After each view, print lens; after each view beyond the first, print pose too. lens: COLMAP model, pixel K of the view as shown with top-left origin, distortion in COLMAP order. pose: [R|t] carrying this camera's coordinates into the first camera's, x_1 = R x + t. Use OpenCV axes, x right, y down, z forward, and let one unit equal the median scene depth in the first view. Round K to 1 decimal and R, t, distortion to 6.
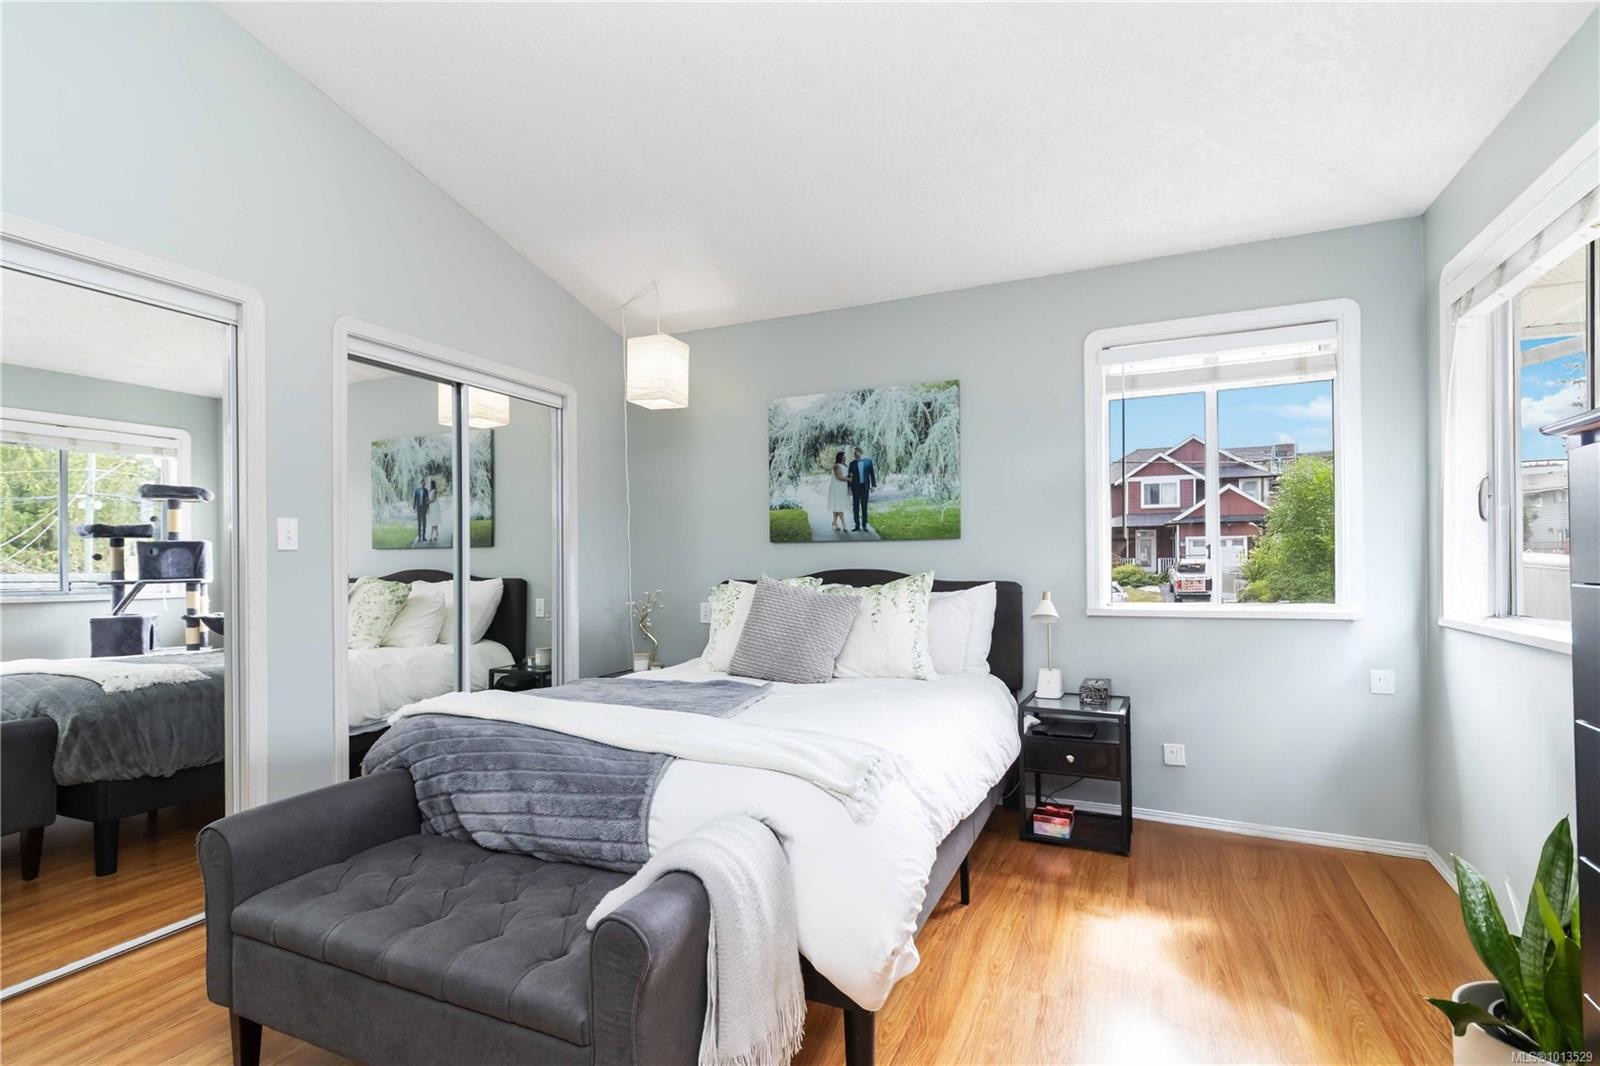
lens RADIAL K [[742.7, 0, 801.0], [0, 742.7, 550.1], [0, 0, 1]] dist [0.004869, 0.000057]
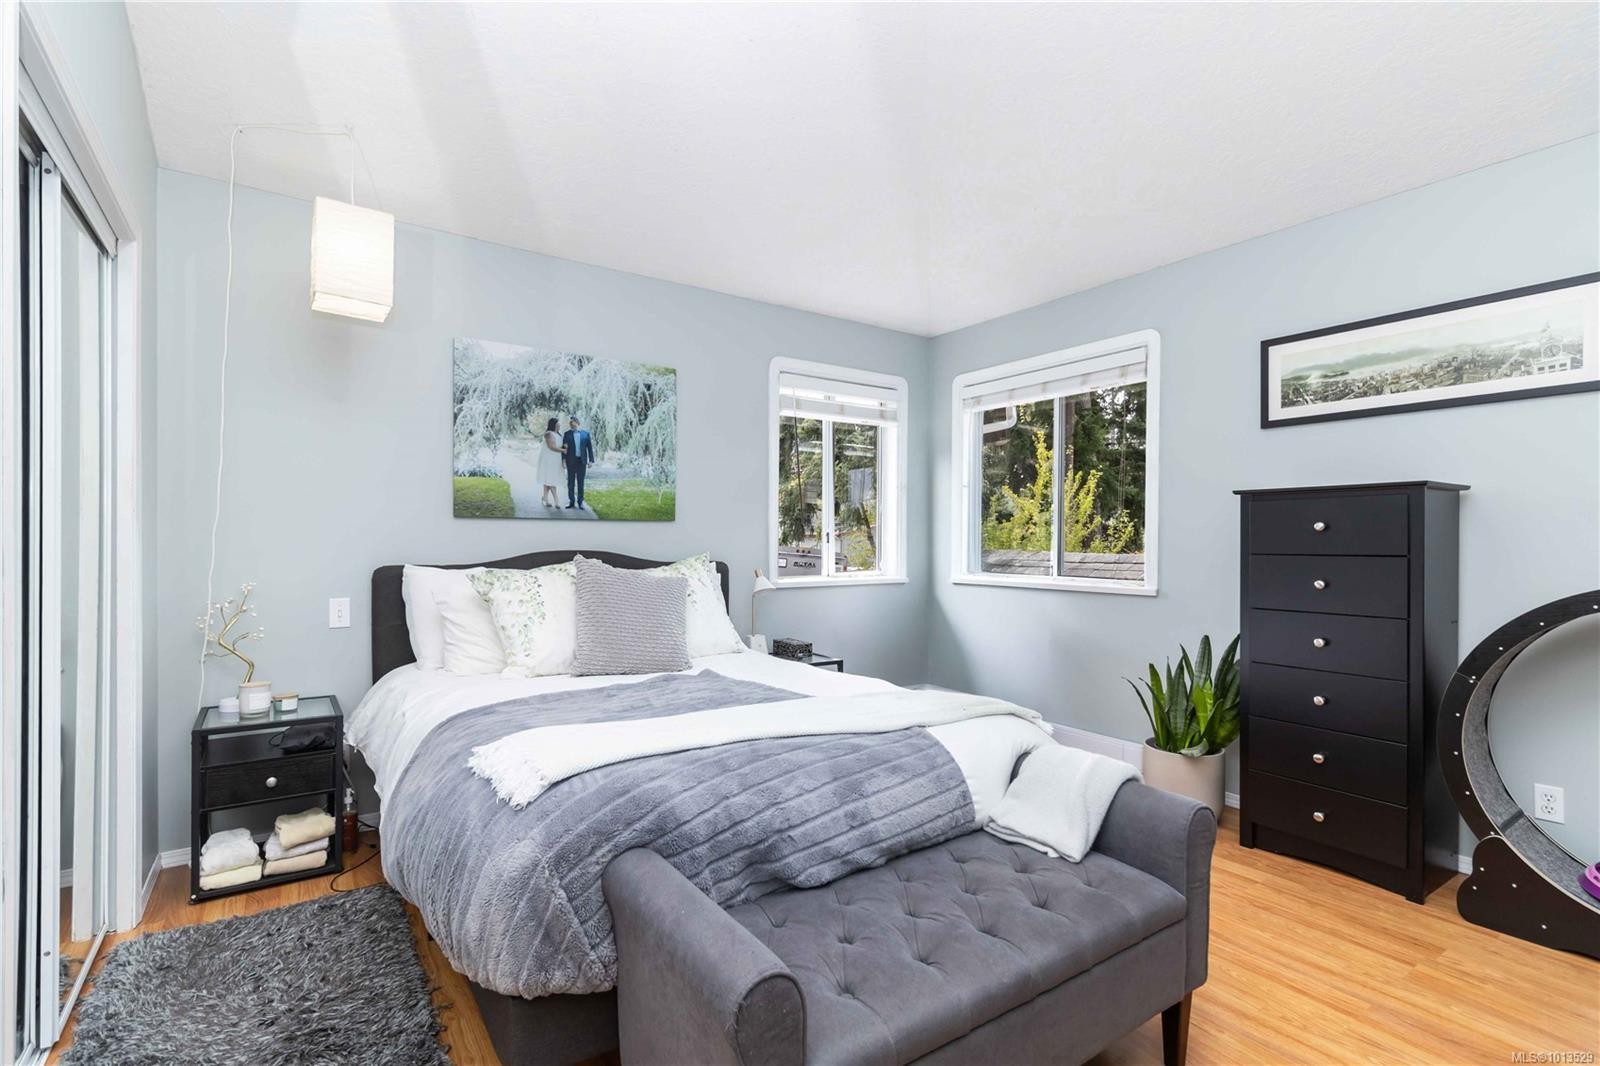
lens RADIAL K [[742.7, 0, 797.3], [0, 742.7, 536.6], [0, 0, 1]] dist [0.004869, 0.000057]
pose [[0.518758, 0.017172, 0.854748, -0.560090], [-0.017843, 0.999798, -0.009256, 0.012055], [-0.854735, -0.010450, 0.518960, 0.294044]]
